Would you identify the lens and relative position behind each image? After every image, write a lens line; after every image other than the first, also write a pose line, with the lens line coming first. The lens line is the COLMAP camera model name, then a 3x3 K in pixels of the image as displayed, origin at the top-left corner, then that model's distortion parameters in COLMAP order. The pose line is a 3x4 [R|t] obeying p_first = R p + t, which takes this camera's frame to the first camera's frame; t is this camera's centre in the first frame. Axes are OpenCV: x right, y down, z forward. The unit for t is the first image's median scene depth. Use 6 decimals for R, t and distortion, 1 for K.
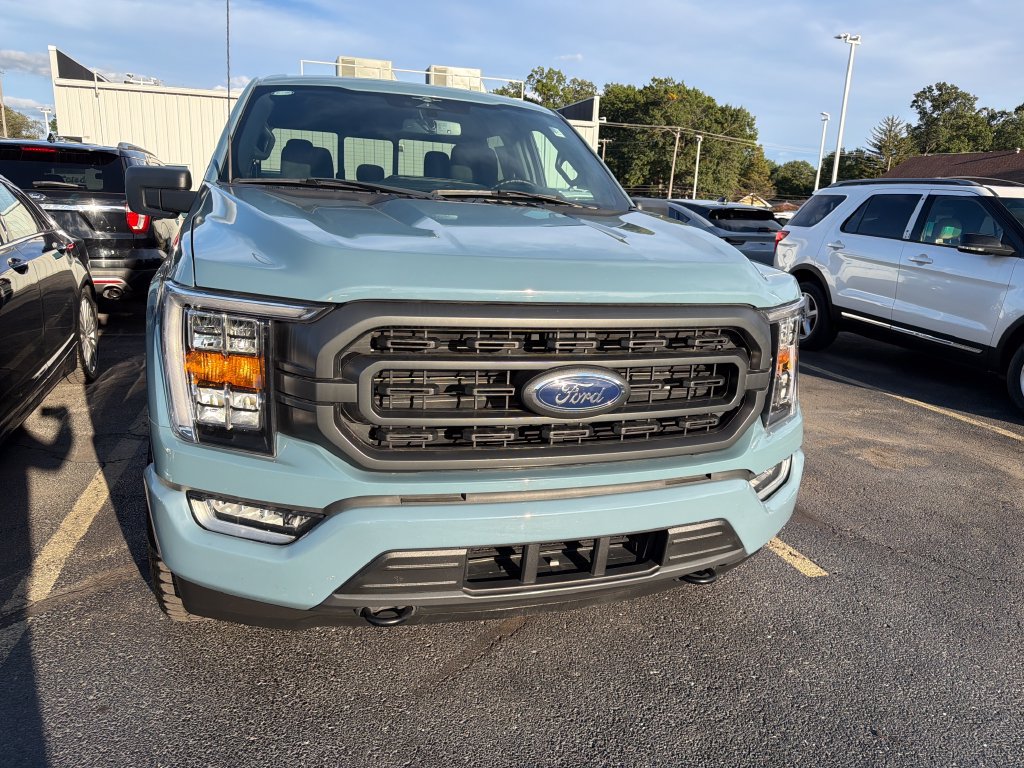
lens RADIAL K [[744.3, 0, 518.9], [0, 744.3, 382.9], [0, 0, 1]] dist [0.036611, -0.045674]
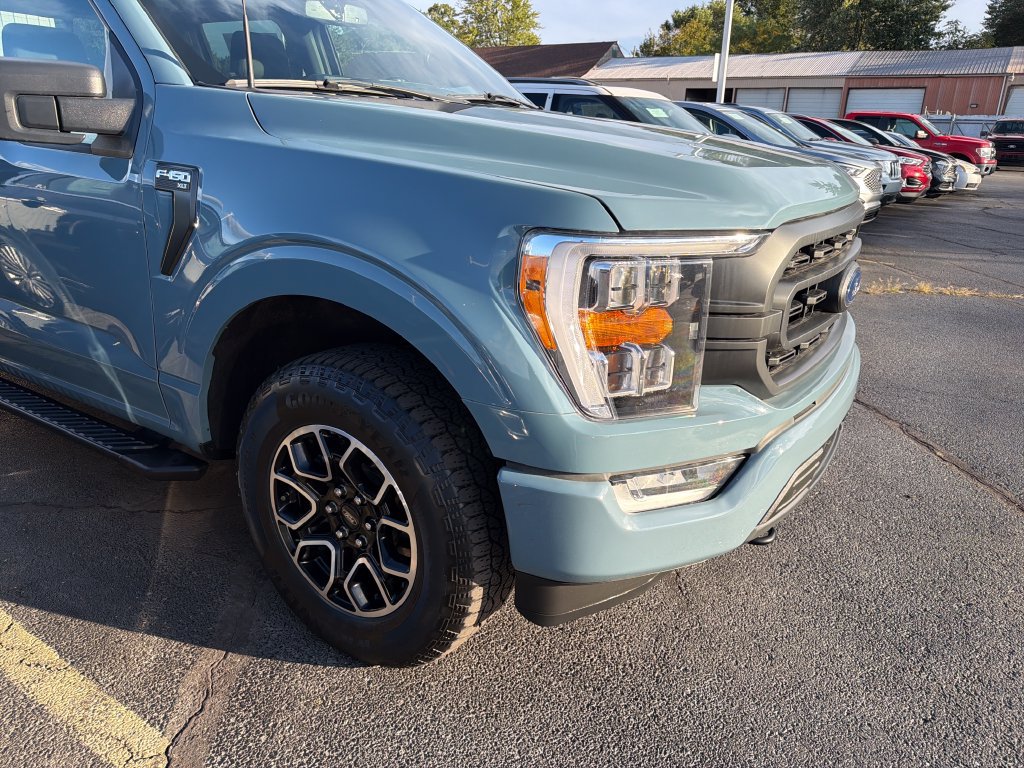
lens RADIAL K [[744.3, 0, 519.8], [0, 744.3, 387.4], [0, 0, 1]] dist [0.036611, -0.045674]
pose [[0.759891, -0.241054, 0.603705, -0.802572], [0.158859, 0.969407, 0.187118, -0.102598], [-0.630341, -0.046285, 0.774937, 0.336397]]
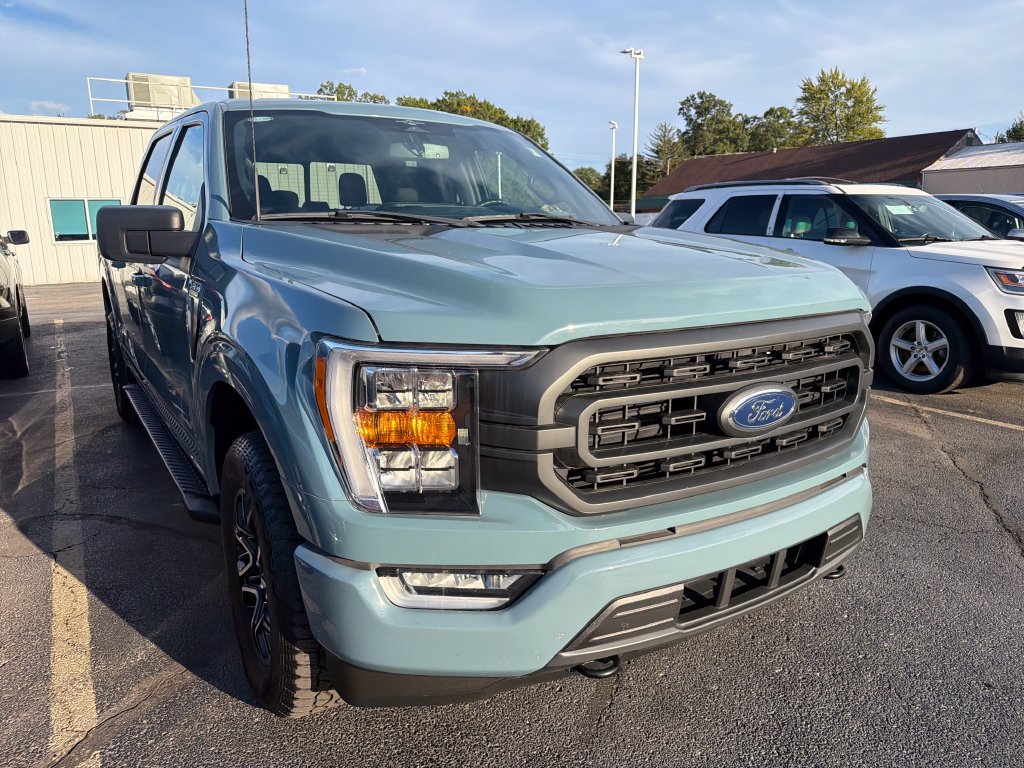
lens RADIAL K [[744.3, 0, 509.2], [0, 744.3, 380.5], [0, 0, 1]] dist [0.036611, -0.045674]
pose [[0.966785, -0.104468, 0.233268, -0.380285], [0.108634, 0.994069, -0.005047, -0.046157], [-0.231357, 0.030220, 0.972399, 0.071362]]
